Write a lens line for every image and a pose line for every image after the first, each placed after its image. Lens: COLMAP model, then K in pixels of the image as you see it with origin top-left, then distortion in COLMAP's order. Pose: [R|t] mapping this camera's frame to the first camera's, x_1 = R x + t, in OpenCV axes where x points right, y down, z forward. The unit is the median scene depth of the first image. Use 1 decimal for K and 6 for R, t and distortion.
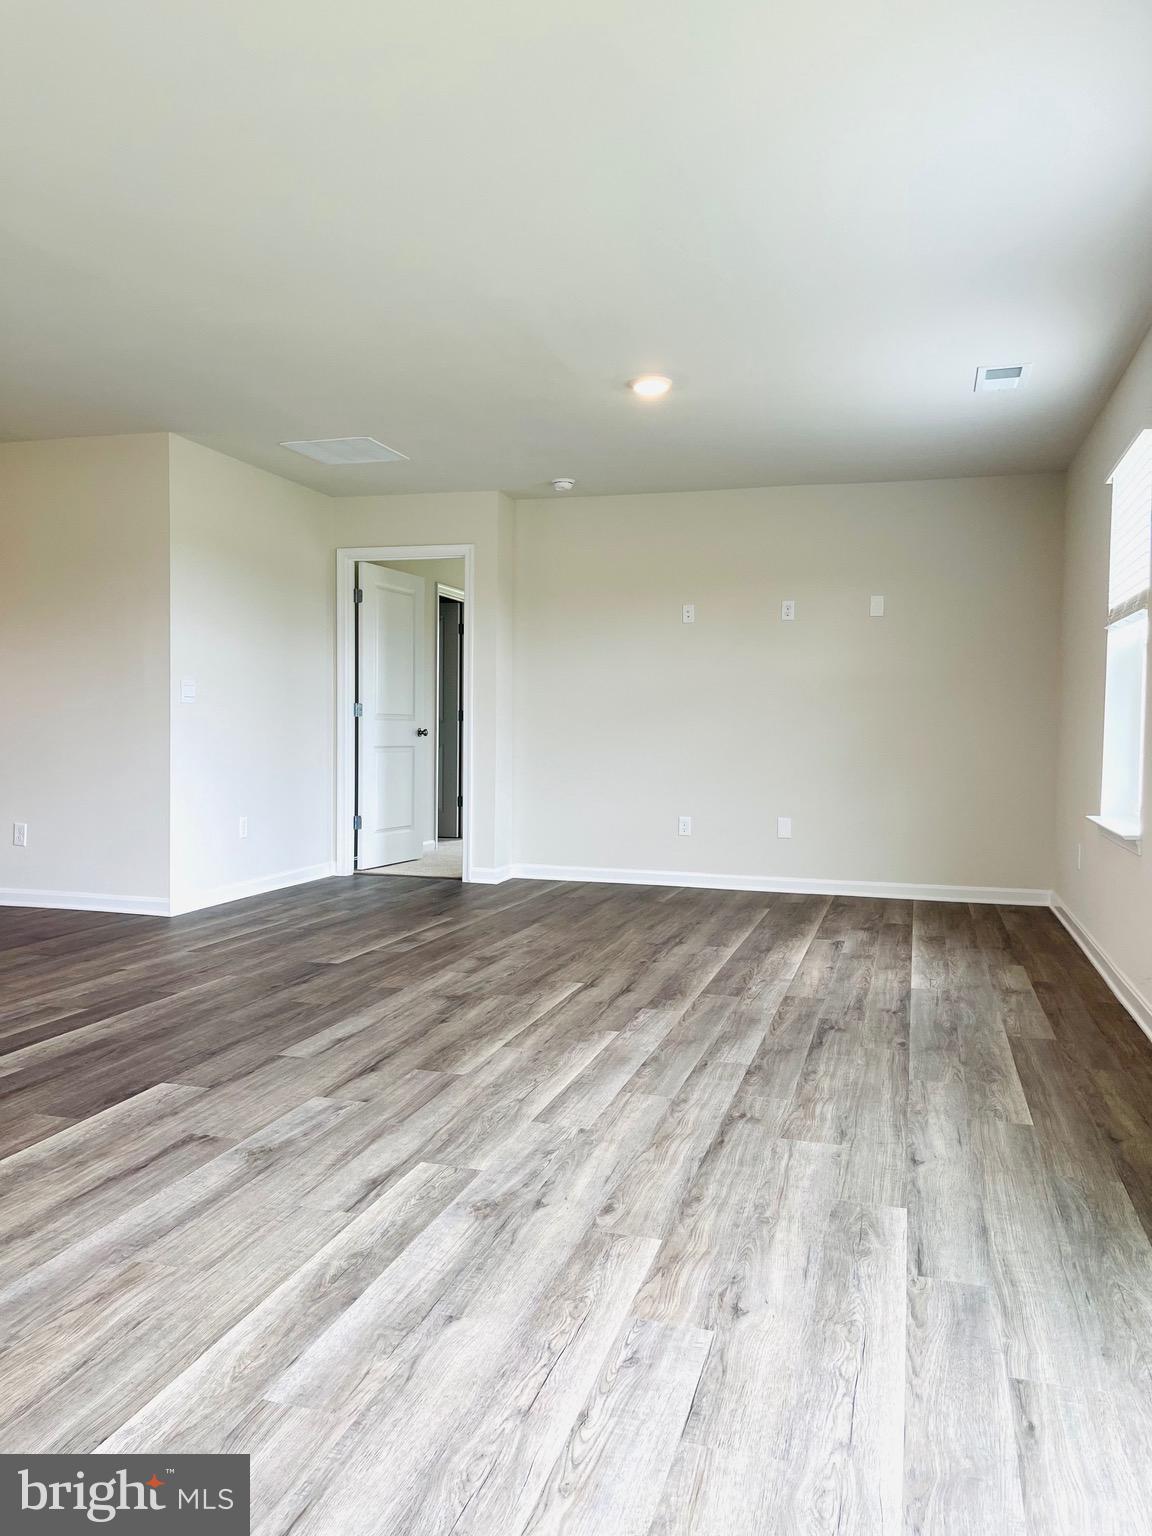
lens RADIAL K [[1154.9, 0, 574.8], [0, 1154.9, 768.0], [0, 0, 1]] dist [0.059433, -0.077058]
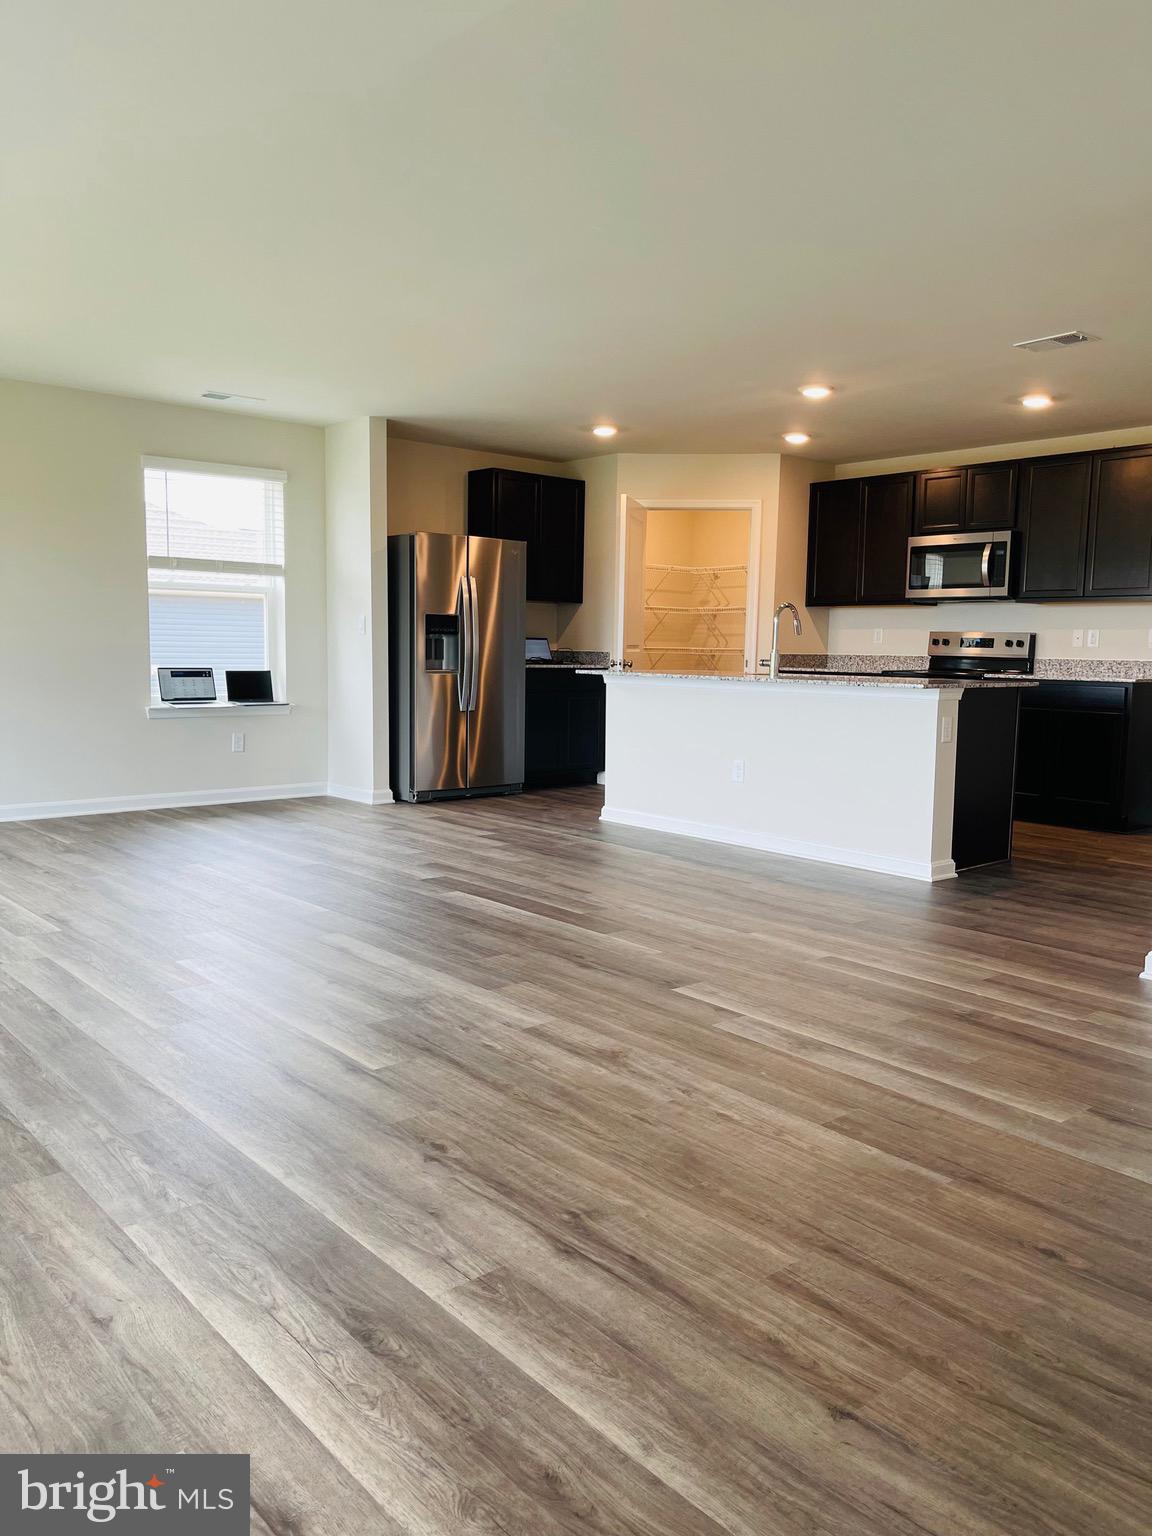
lens RADIAL K [[1154.9, 0, 588.5], [0, 1154.9, 775.2], [0, 0, 1]] dist [0.059433, -0.077058]
pose [[-0.530712, 0.078081, -0.843948, 0.576325], [-0.051477, 0.990940, 0.124052, -0.078050], [0.845987, 0.109280, -0.521884, 1.699700]]
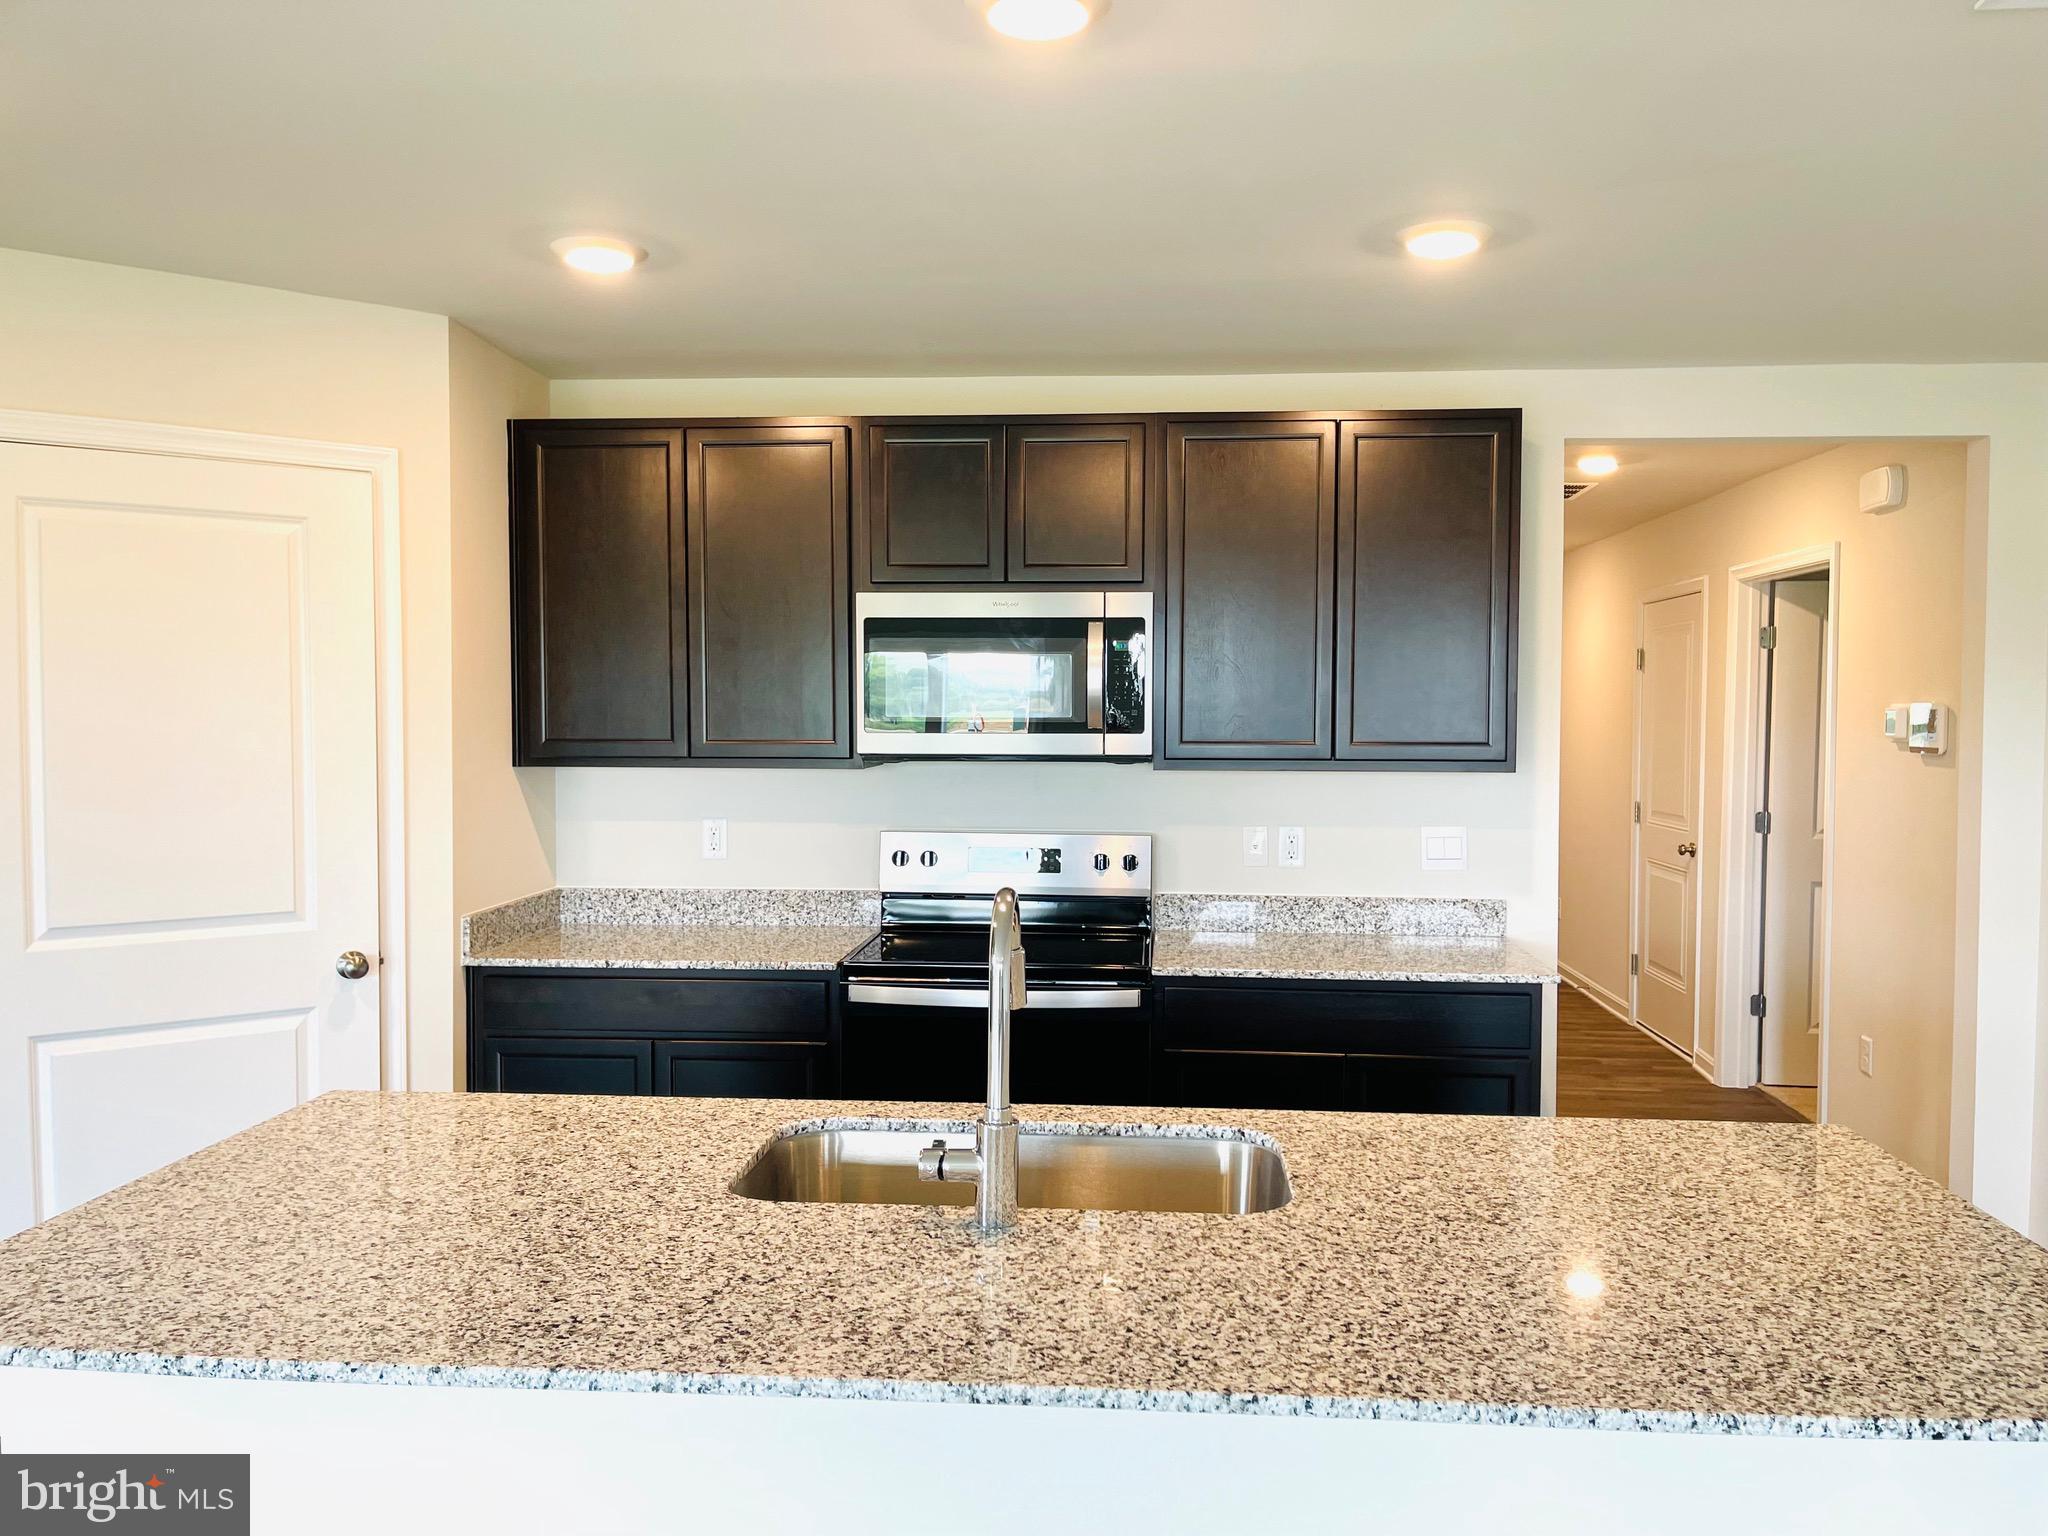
lens RADIAL K [[1539.9, 0, 1044.6], [0, 1539.9, 769.7], [0, 0, 1]] dist [0.059433, -0.077058]
pose [[0.219209, 0.031769, -0.975161, -0.524504], [-0.036374, 0.999041, 0.024370, -0.186451], [0.975000, 0.030128, 0.220154, 0.926079]]
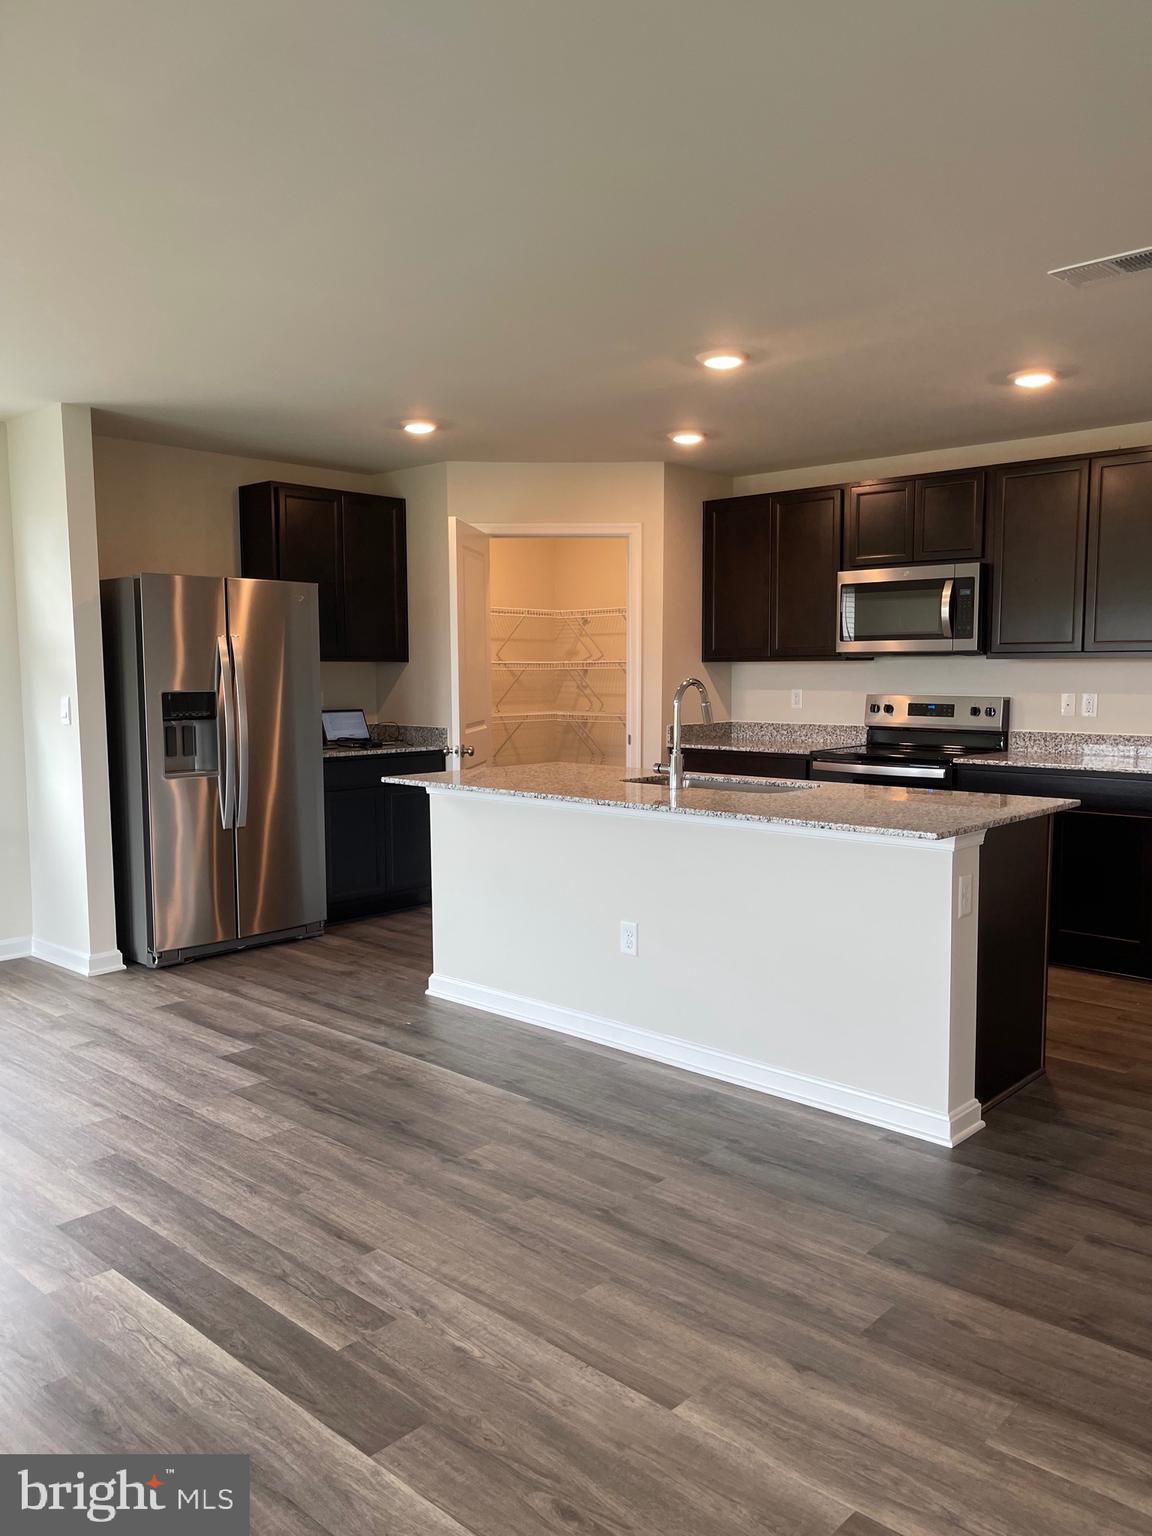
lens RADIAL K [[1154.9, 0, 587.5], [0, 1154.9, 780.3], [0, 0, 1]] dist [0.059433, -0.077058]
pose [[-0.436773, 0.082236, -0.895805, 0.028114], [-0.031457, 0.993807, 0.106571, -0.151107], [0.899022, 0.074727, -0.431481, 1.433637]]
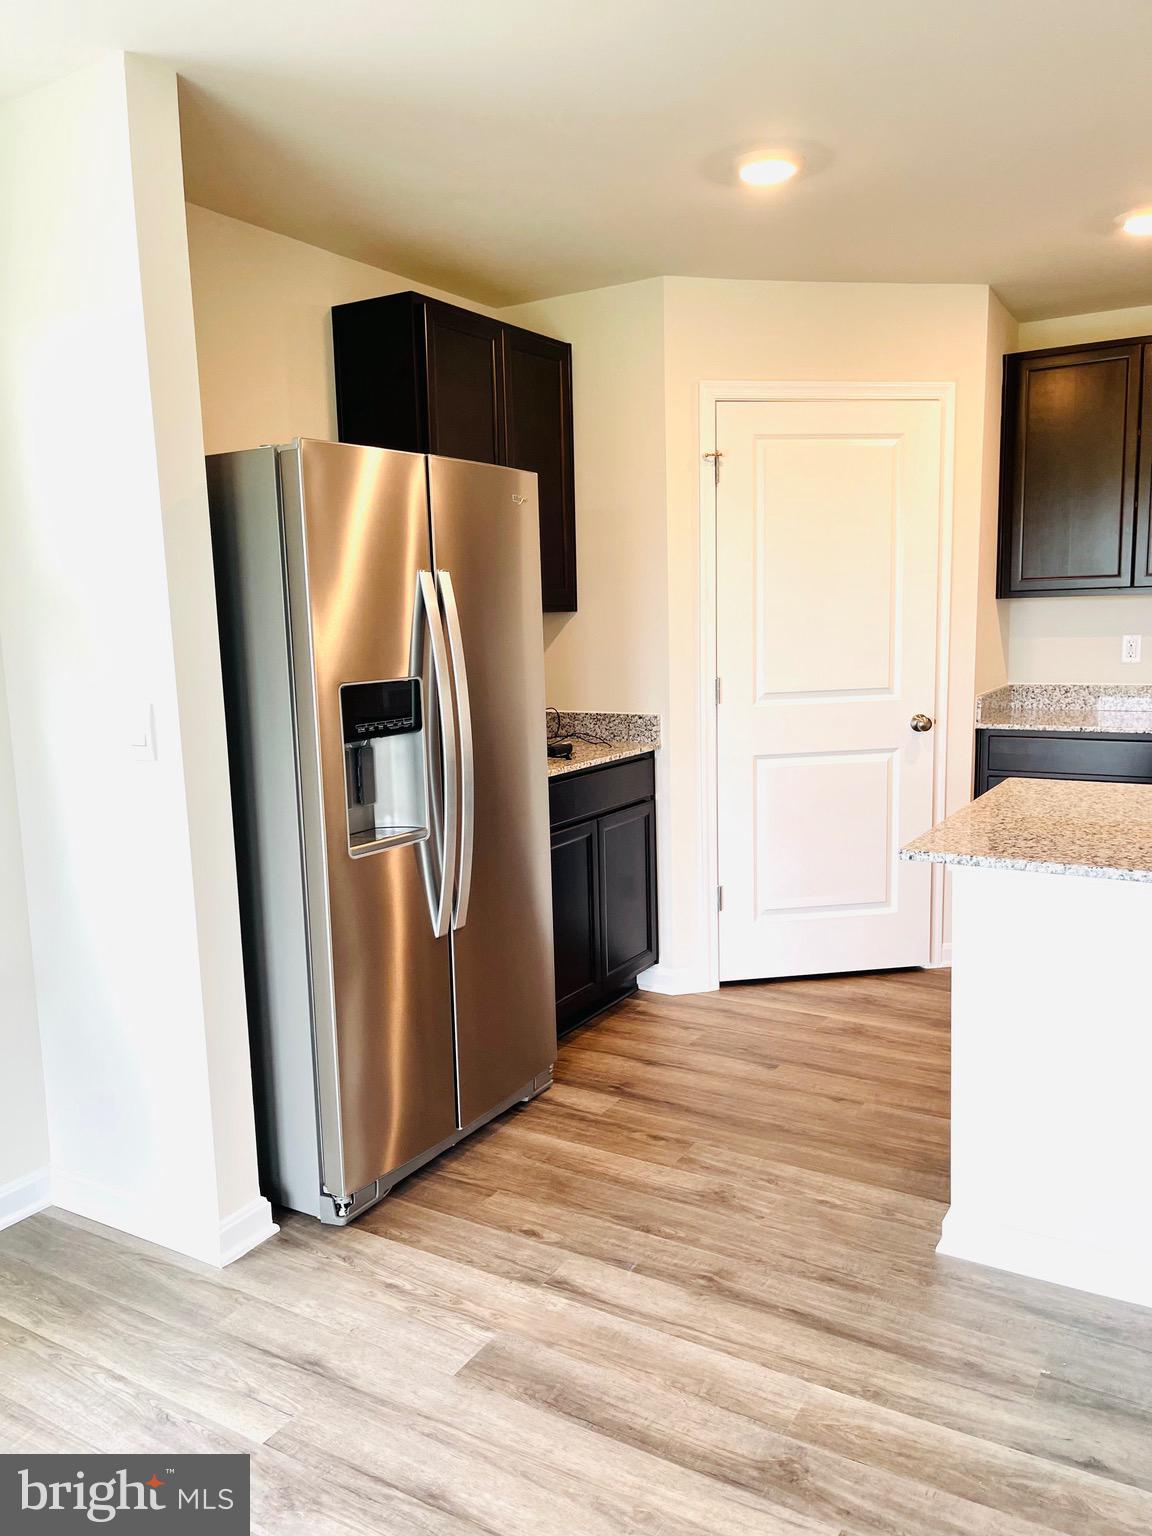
lens RADIAL K [[1154.9, 0, 565.3], [0, 1154.9, 775.2], [0, 0, 1]] dist [0.059433, -0.077058]
pose [[-0.261367, 0.139823, -0.955059, -0.370360], [-0.007221, 0.989142, 0.146789, -0.140597], [0.965213, 0.045262, -0.257519, 0.685140]]
